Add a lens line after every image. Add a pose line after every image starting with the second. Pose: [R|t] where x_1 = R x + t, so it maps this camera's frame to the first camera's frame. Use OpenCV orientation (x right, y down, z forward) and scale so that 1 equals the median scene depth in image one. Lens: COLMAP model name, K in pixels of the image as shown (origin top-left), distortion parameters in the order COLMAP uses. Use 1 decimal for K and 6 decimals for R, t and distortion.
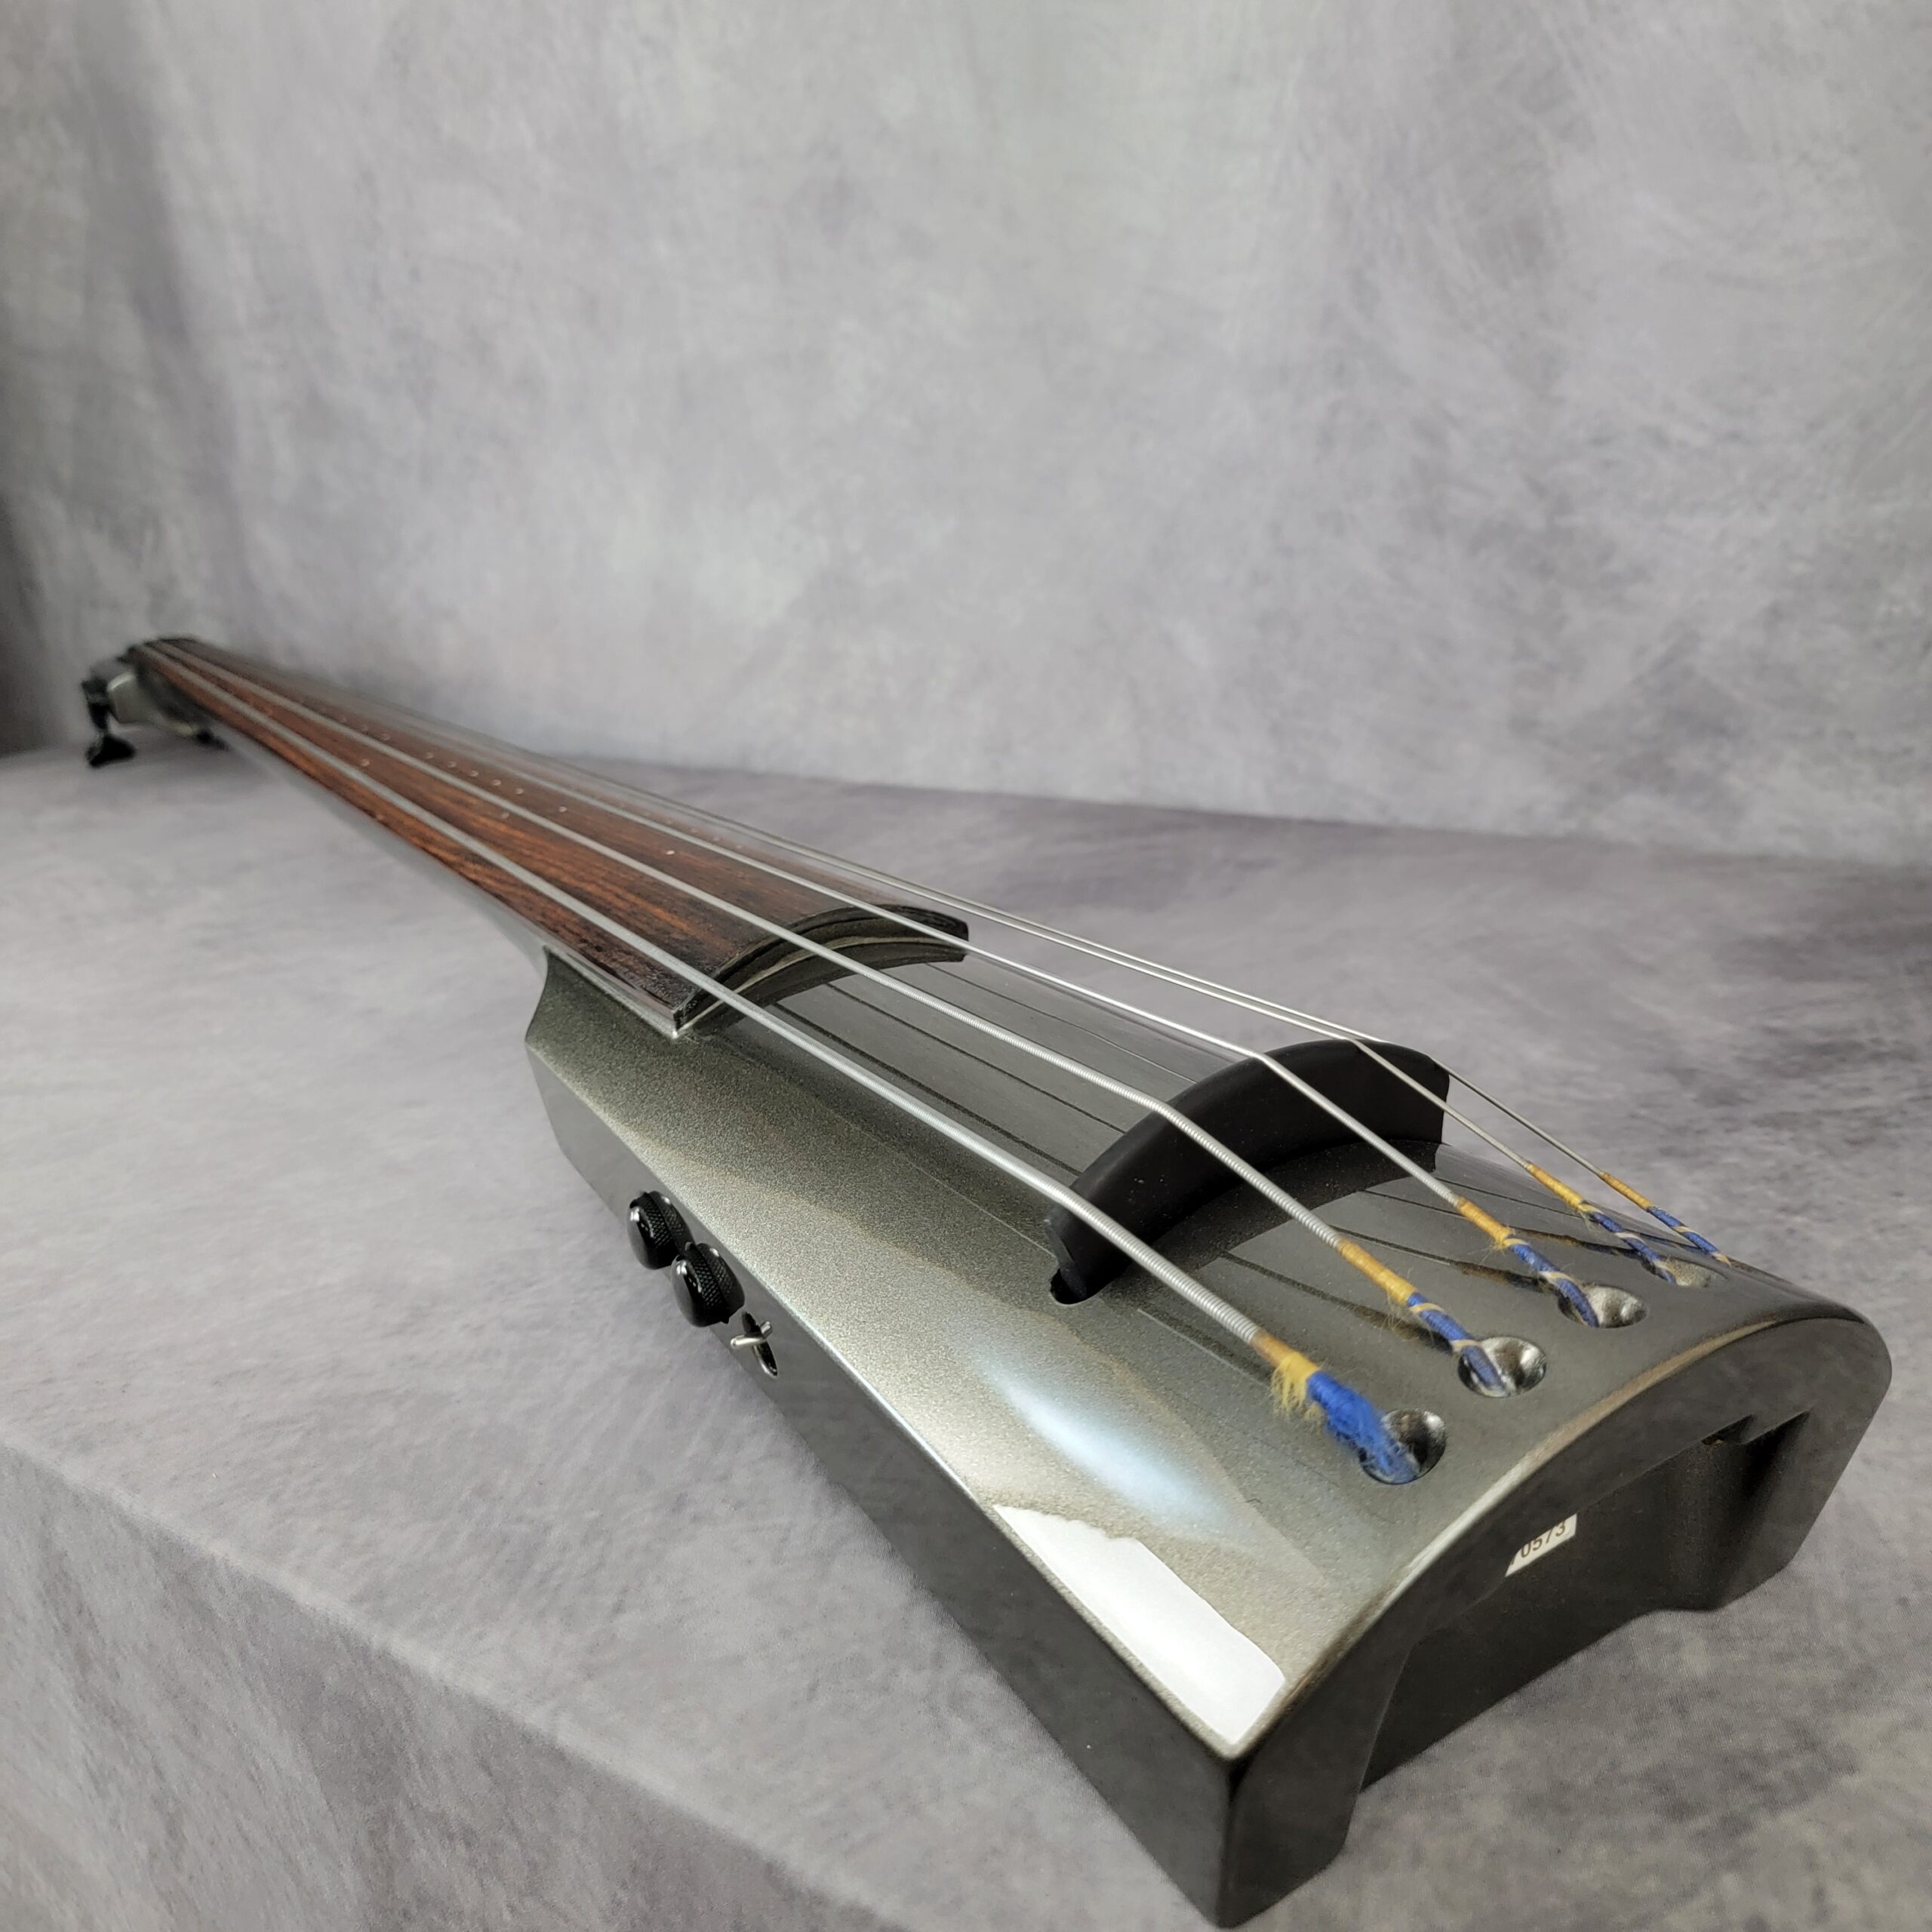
lens RADIAL K [[1683.8, 0, 1024.5], [0, 1683.8, 909.6], [0, 0, 1]] dist [0.041026, -0.009587]
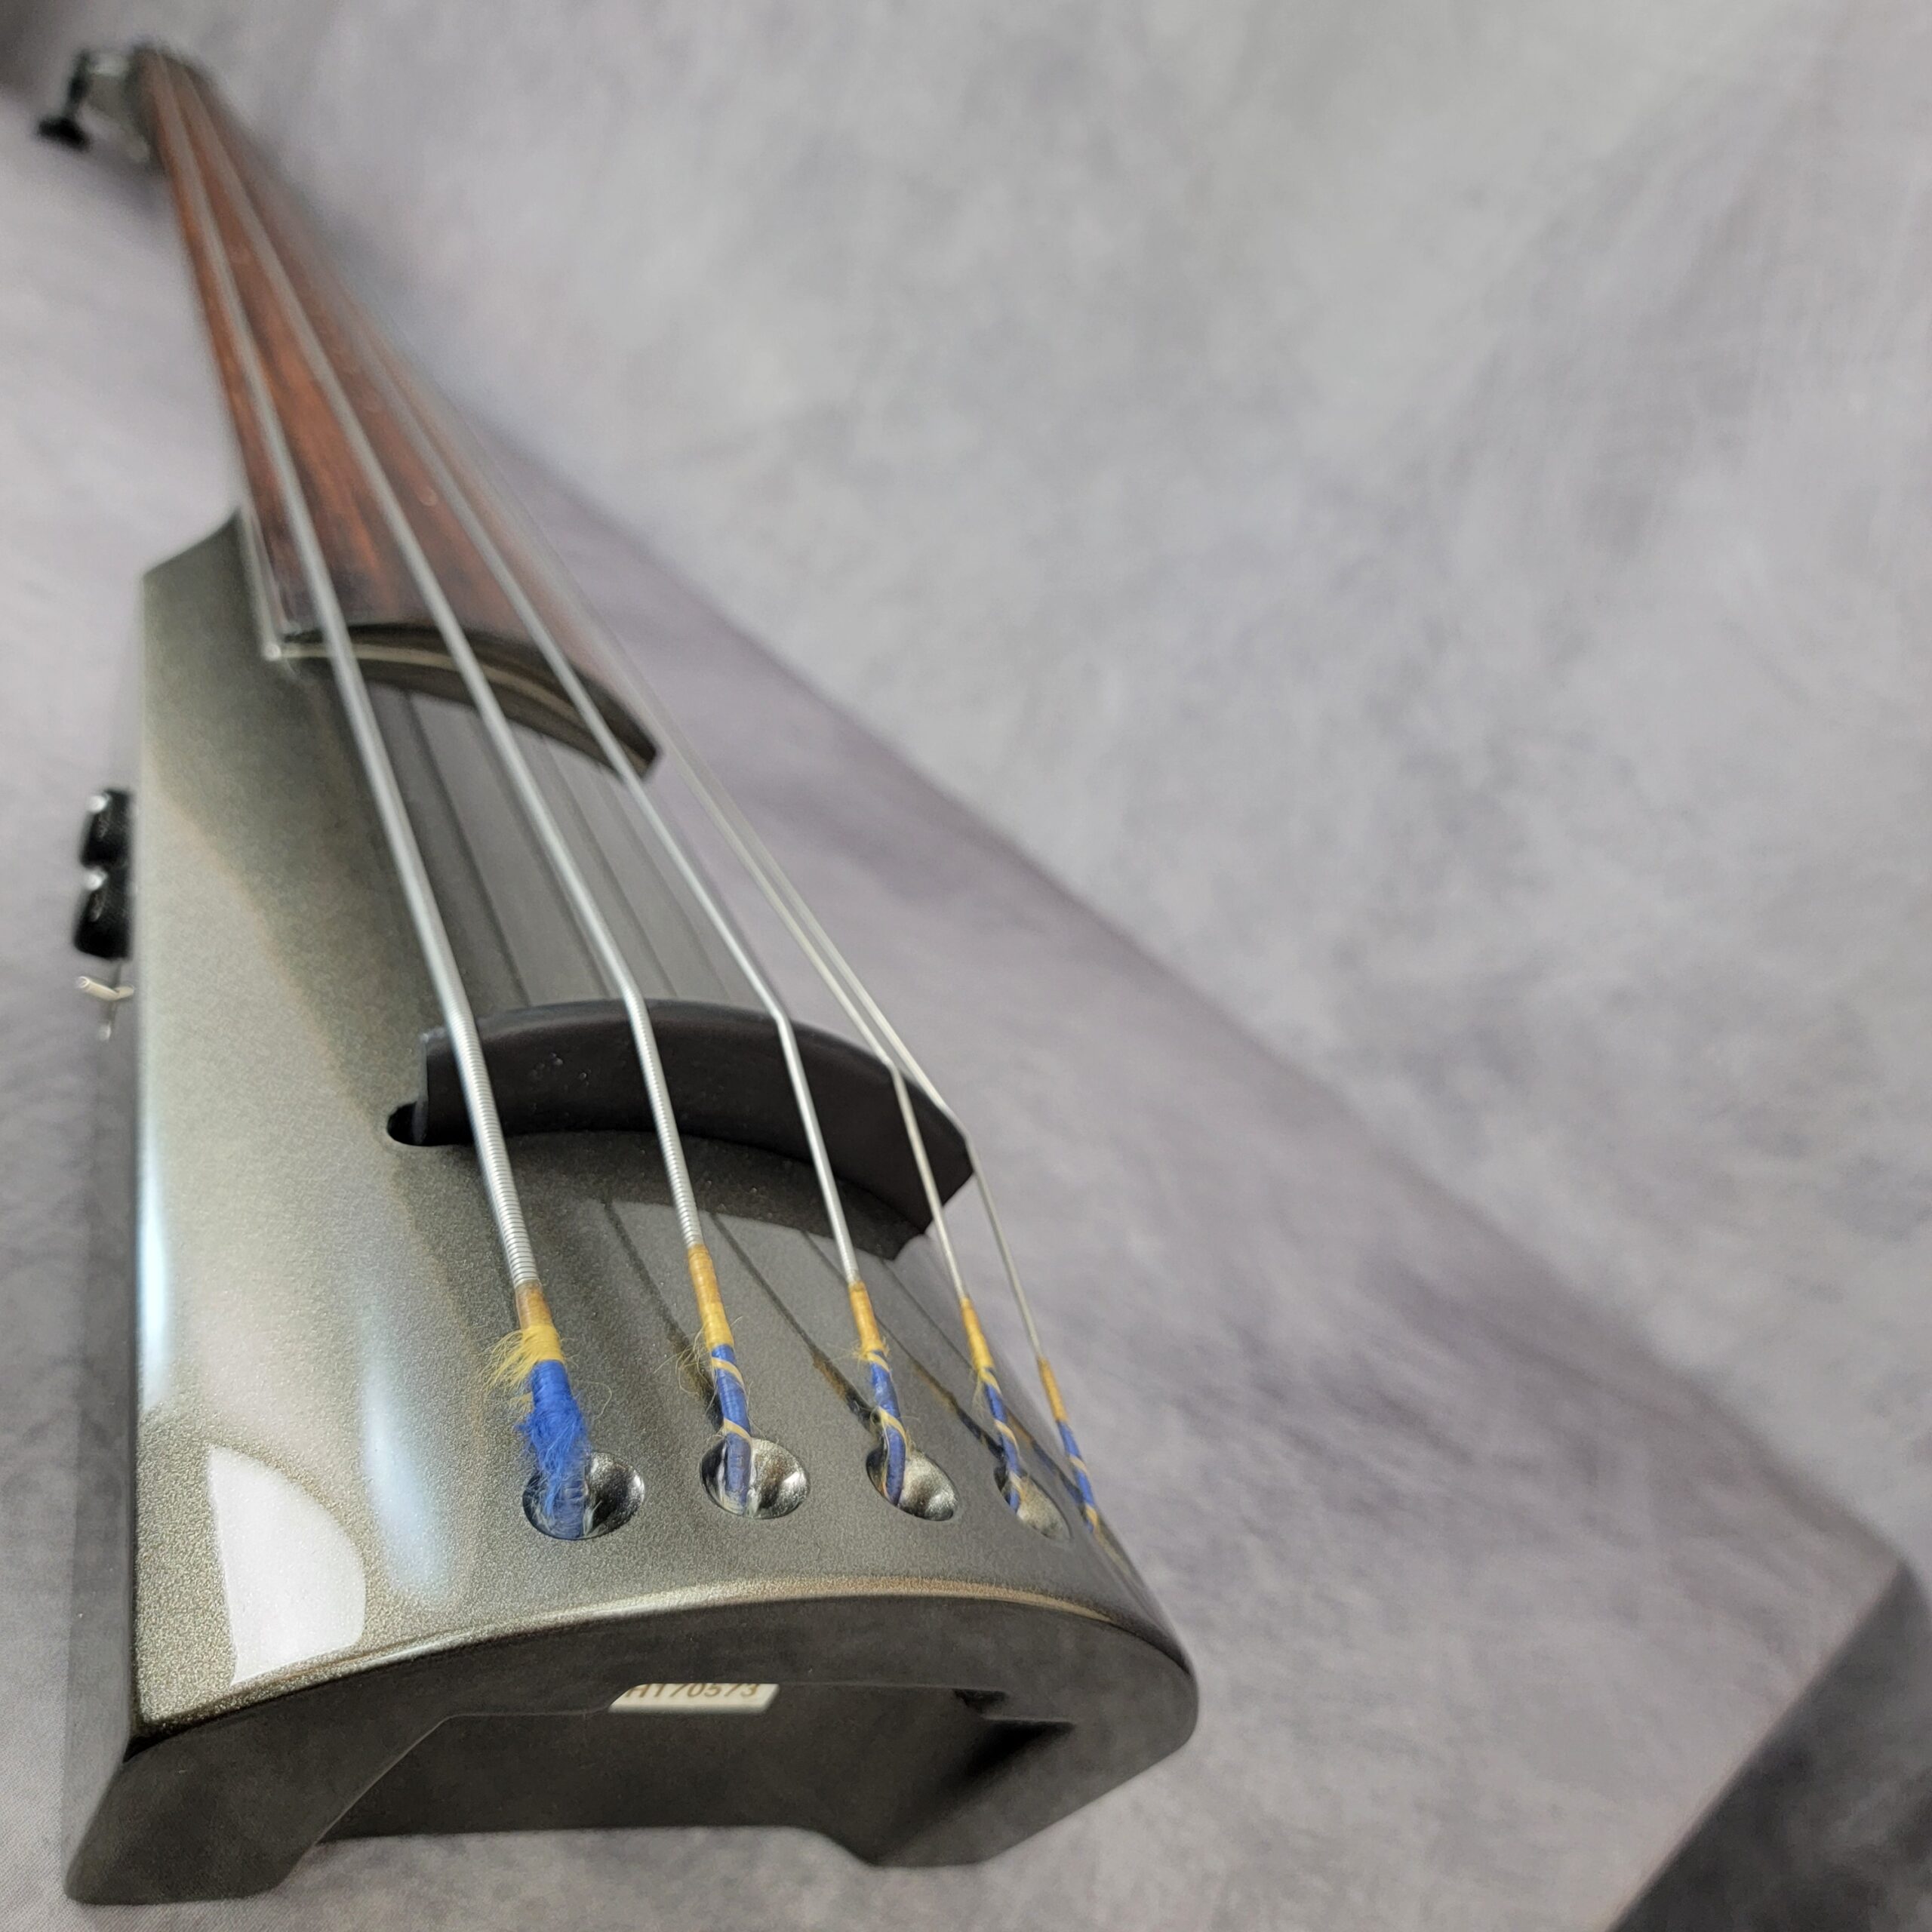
lens RADIAL K [[1683.8, 0, 1028.7], [0, 1683.8, 961.8], [0, 0, 1]] dist [0.041026, -0.009587]
pose [[0.829879, 0.552458, 0.078045, 0.118361], [-0.553154, 0.832955, -0.014377, 0.006122], [-0.072951, -0.031239, 0.996846, 0.128815]]
